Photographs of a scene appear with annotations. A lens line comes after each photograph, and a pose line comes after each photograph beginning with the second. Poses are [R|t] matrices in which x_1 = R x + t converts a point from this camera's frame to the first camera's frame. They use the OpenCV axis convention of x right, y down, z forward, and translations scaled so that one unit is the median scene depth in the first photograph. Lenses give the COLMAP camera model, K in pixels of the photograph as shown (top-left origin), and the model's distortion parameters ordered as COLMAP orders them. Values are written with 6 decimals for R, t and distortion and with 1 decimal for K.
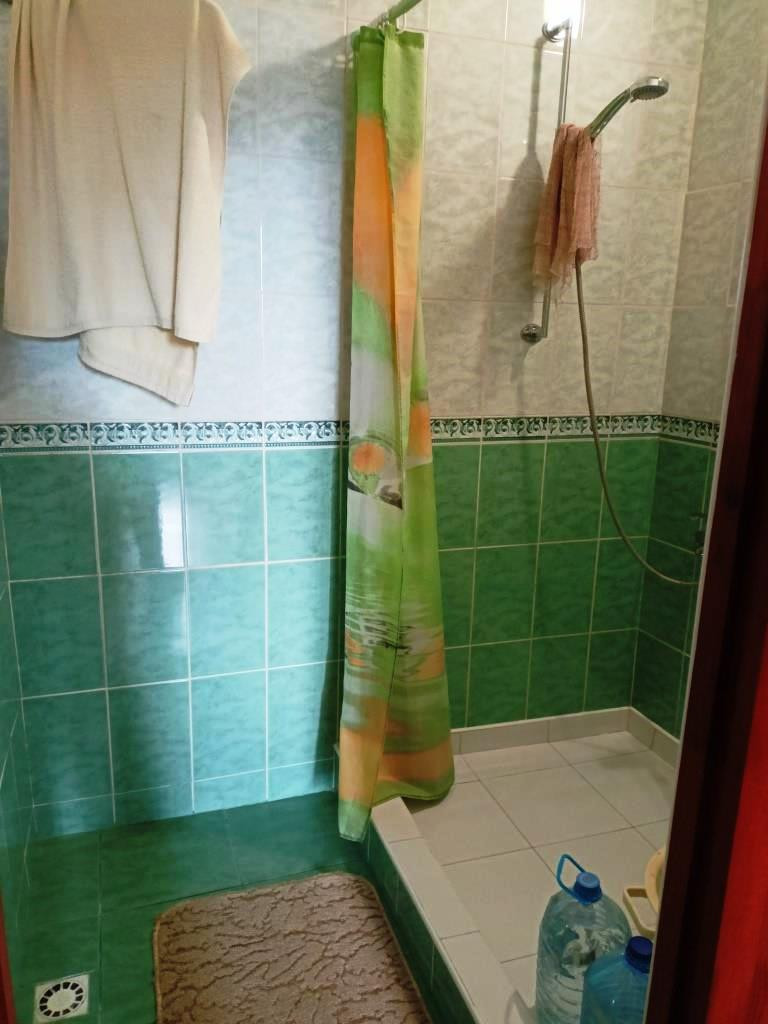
lens RADIAL K [[750.9, 0, 364.8], [0, 750.9, 517.9], [0, 0, 1]] dist [0.108611, -0.168772]
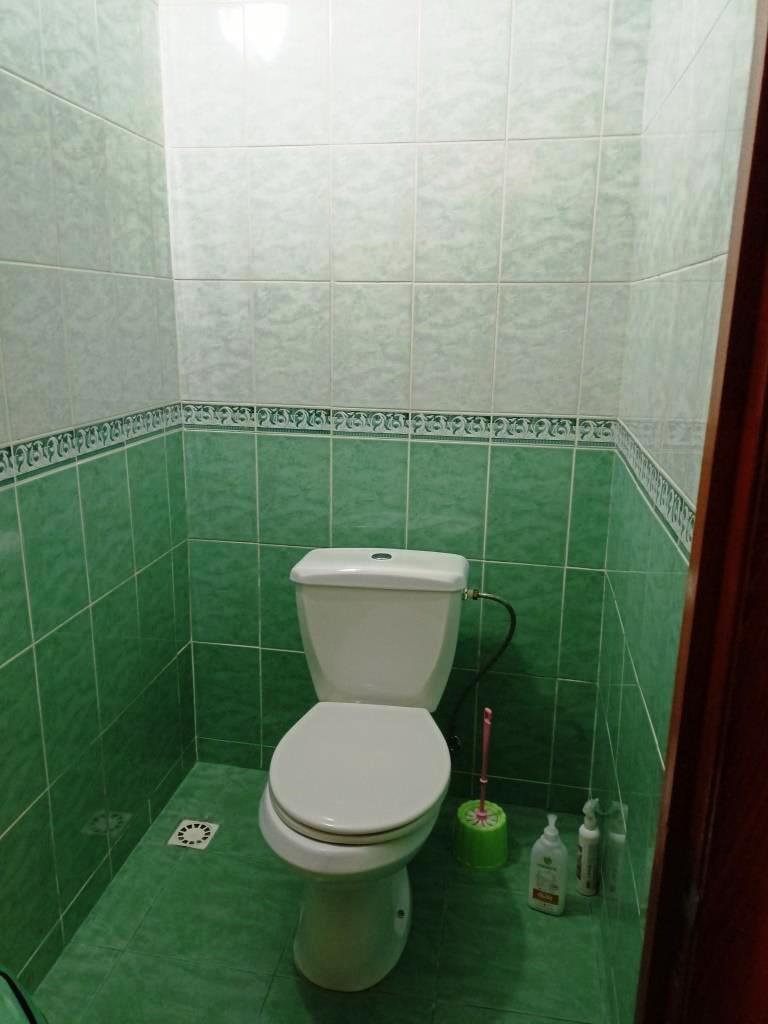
lens RADIAL K [[750.9, 0, 364.8], [0, 750.9, 517.9], [0, 0, 1]] dist [0.108611, -0.168772]
pose [[0.870392, 0.117117, -0.478228, 0.507357], [-0.114567, 0.992812, 0.034623, -0.029032], [0.478845, 0.024654, 0.877553, 0.167028]]
